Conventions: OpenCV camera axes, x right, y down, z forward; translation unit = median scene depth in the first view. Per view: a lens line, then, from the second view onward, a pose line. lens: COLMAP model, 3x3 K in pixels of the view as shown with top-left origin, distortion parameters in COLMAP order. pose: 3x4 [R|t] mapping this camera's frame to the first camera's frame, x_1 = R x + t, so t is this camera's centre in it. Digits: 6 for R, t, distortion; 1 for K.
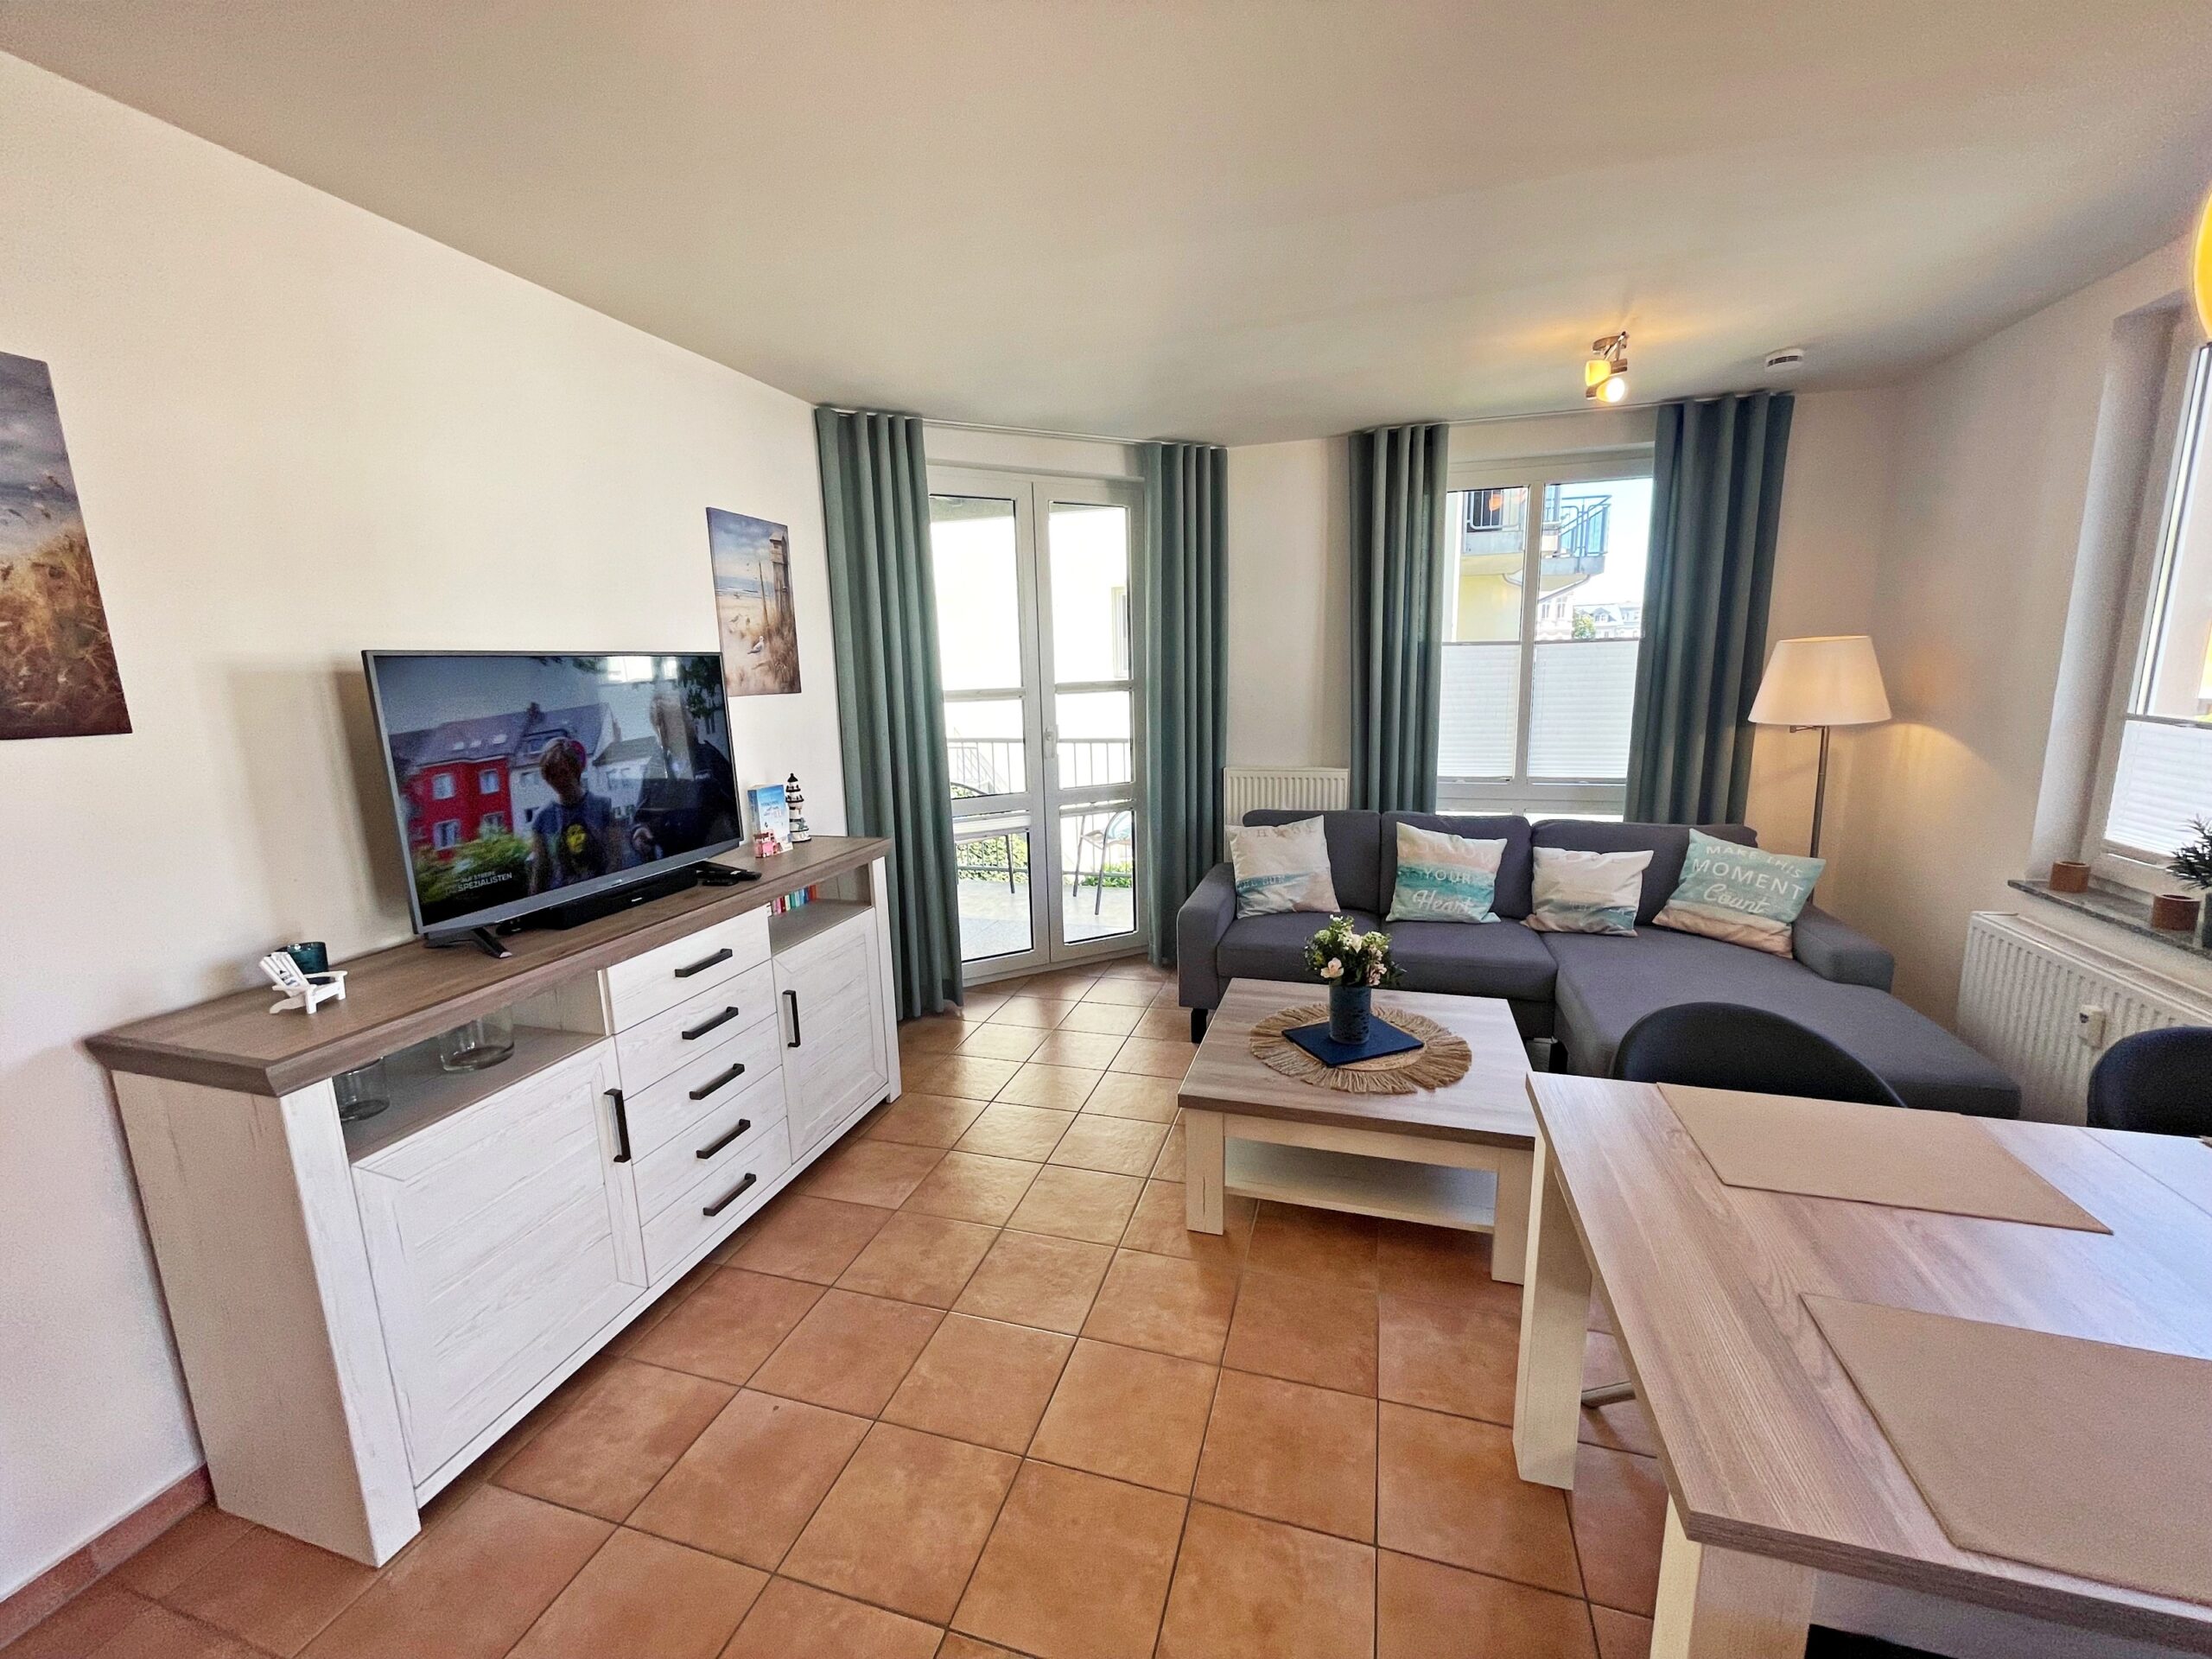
lens RADIAL K [[897.2, 0, 1104.4], [0, 897.2, 826.9], [0, 0, 1]] dist [-0.006897, 0.001372]
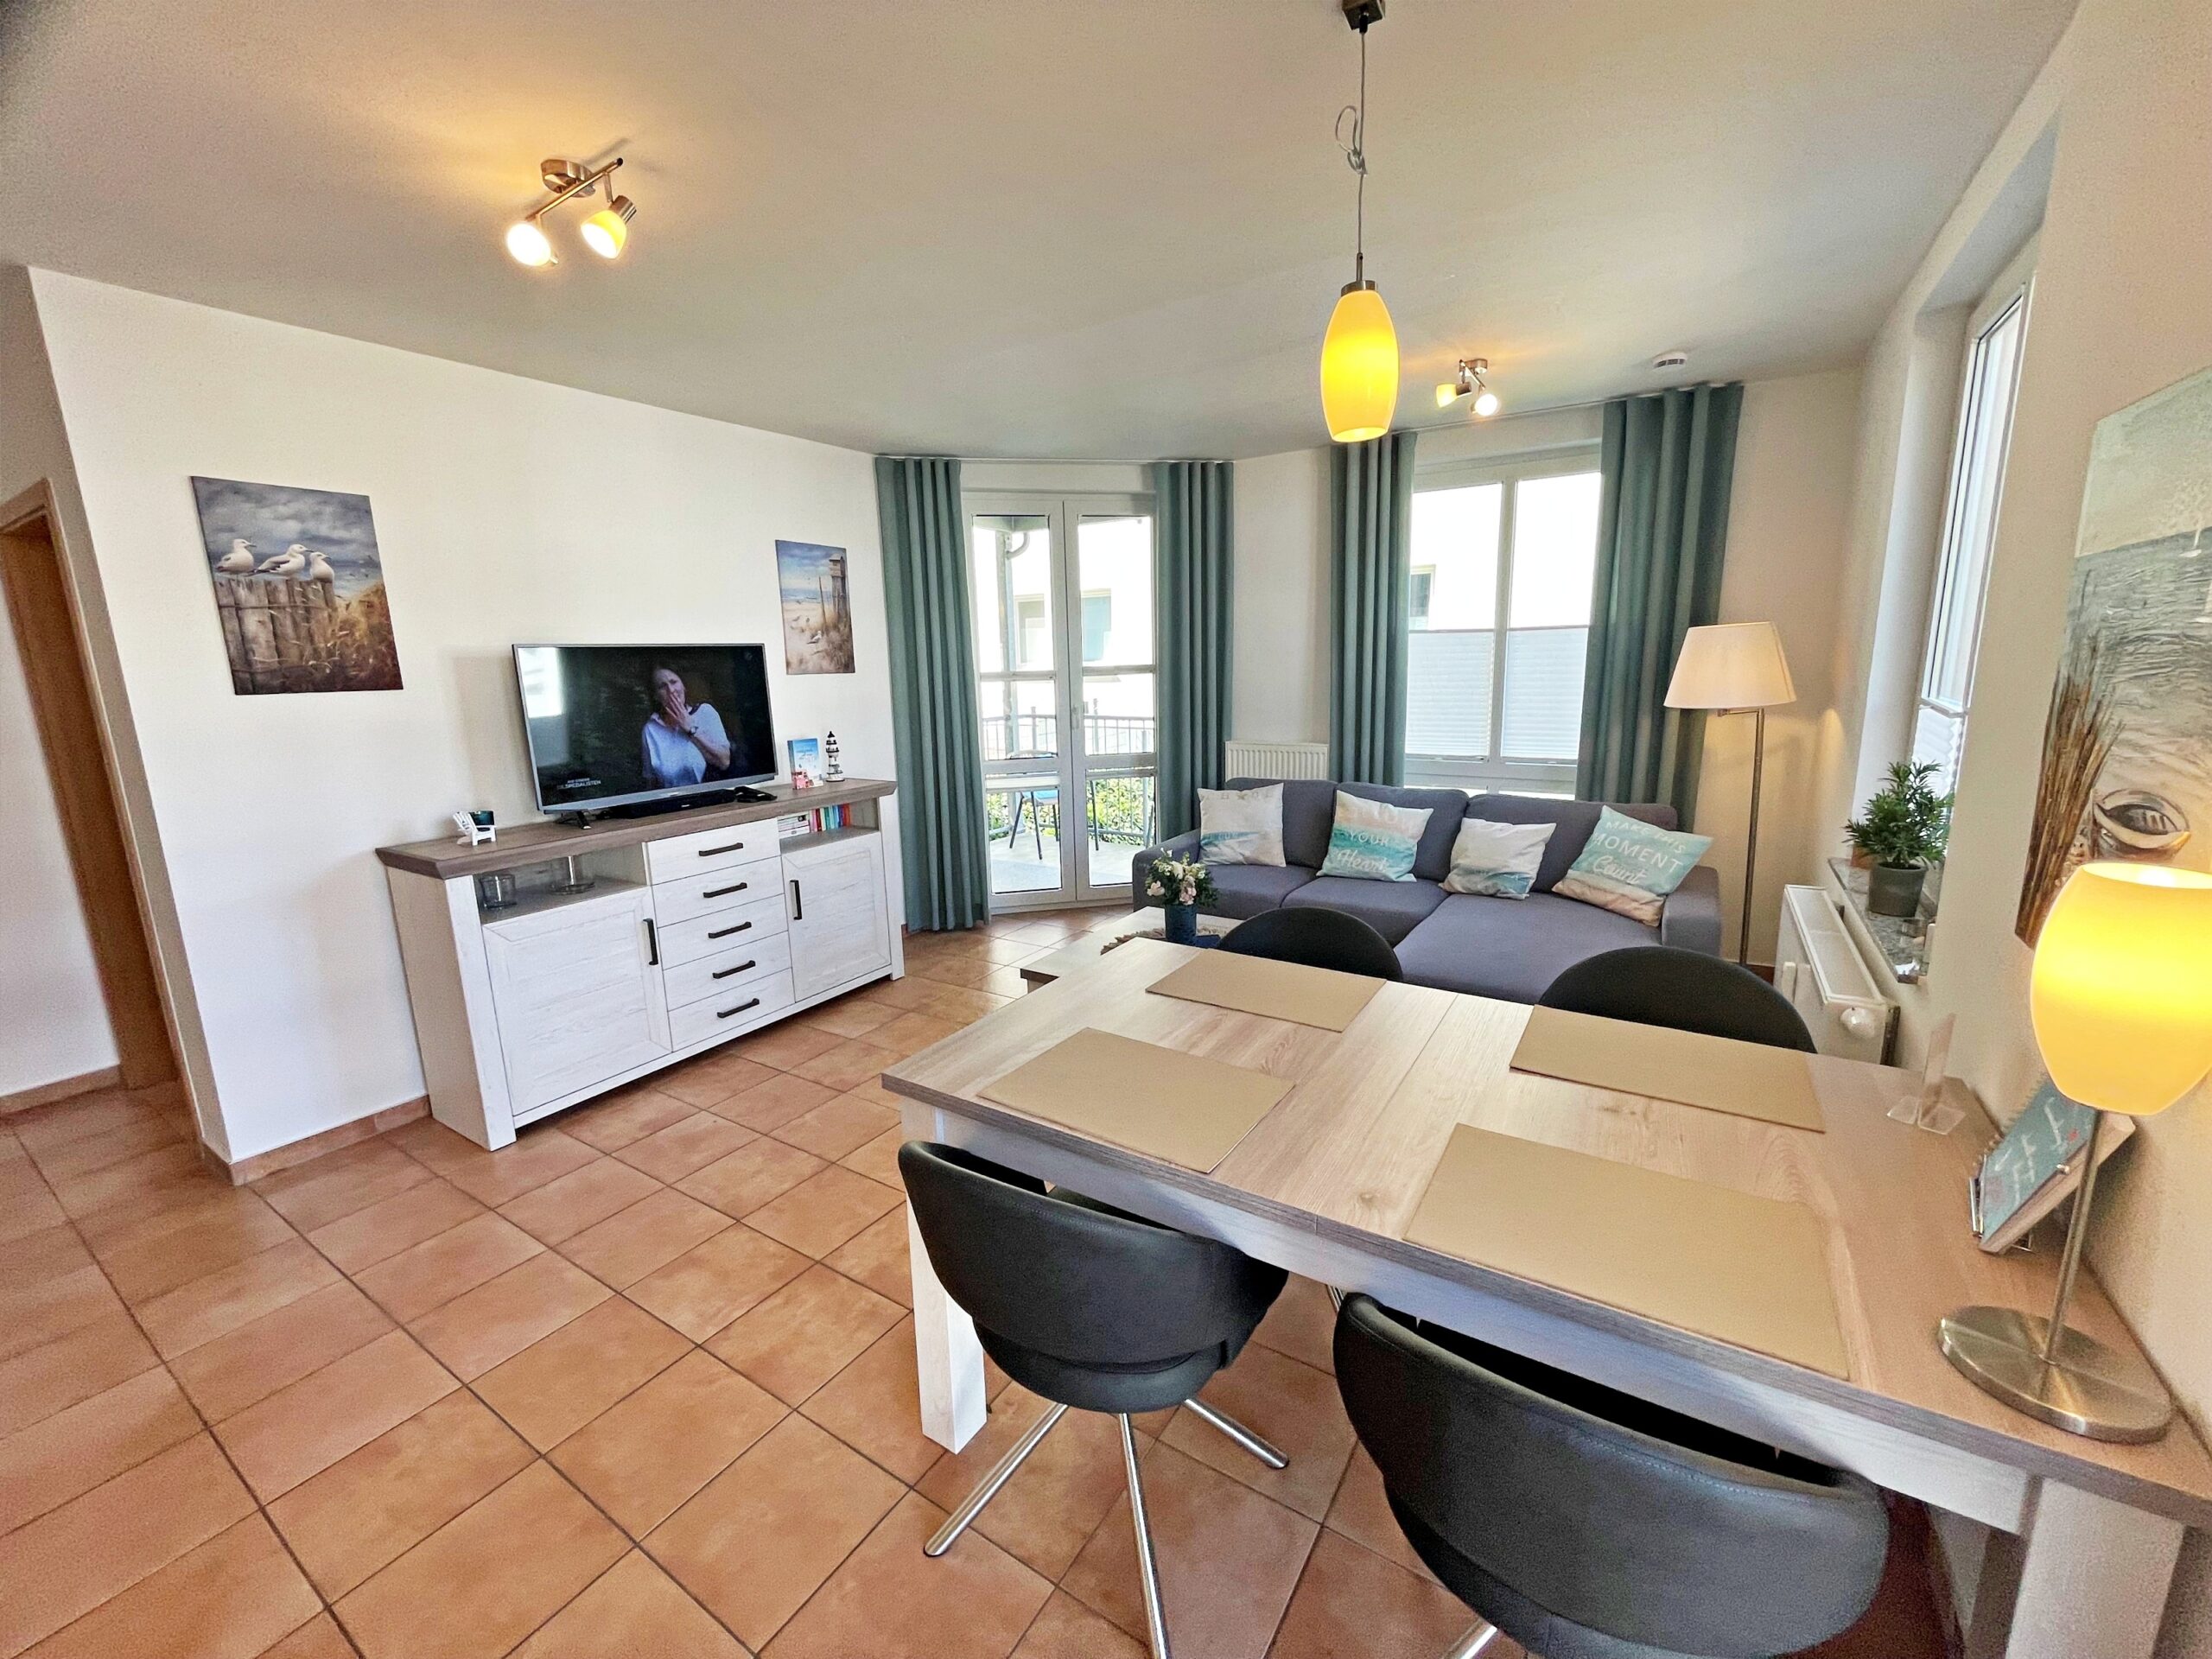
lens RADIAL K [[897.2, 0, 1103.7], [0, 897.2, 827.3], [0, 0, 1]] dist [-0.006897, 0.001372]
pose [[0.961927, 0.051468, -0.268417, 0.409086], [-0.047184, 0.998635, 0.022394, 0.035159], [0.269203, -0.008876, 0.963043, -0.200517]]
